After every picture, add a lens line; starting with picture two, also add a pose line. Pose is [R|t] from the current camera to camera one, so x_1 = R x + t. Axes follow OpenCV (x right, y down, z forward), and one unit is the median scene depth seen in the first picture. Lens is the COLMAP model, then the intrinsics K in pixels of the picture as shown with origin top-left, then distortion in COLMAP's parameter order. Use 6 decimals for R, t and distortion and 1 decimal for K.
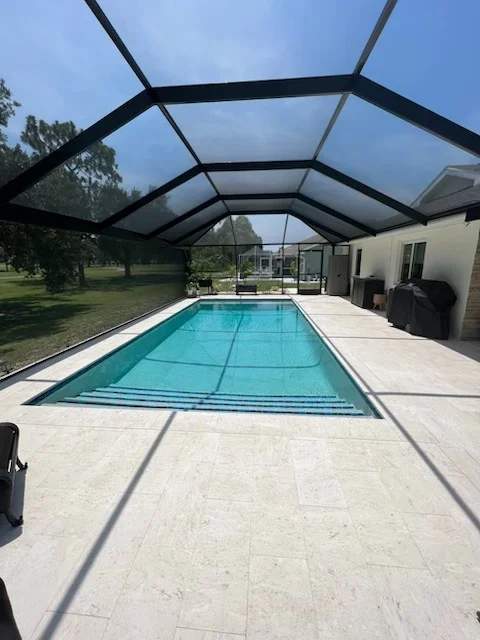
lens RADIAL K [[248.6, 0, 240.0], [0, 248.6, 320.0], [0, 0, 1]] dist [-0.001339, -0.000106]
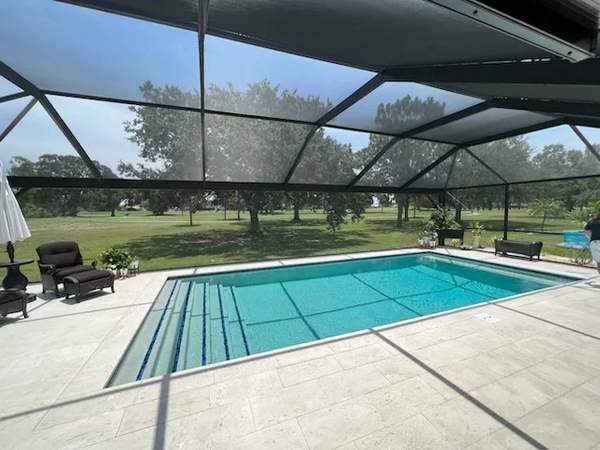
lens RADIAL K [[245.9, 0, 300.0], [0, 245.9, 225.0], [0, 0, 1]] dist [-0.001510, -0.000117]
pose [[0.439478, 0.052298, -0.896730, 0.920899], [-0.194953, 0.980061, -0.038386, -0.143945], [0.876843, 0.191690, 0.440911, 0.637499]]
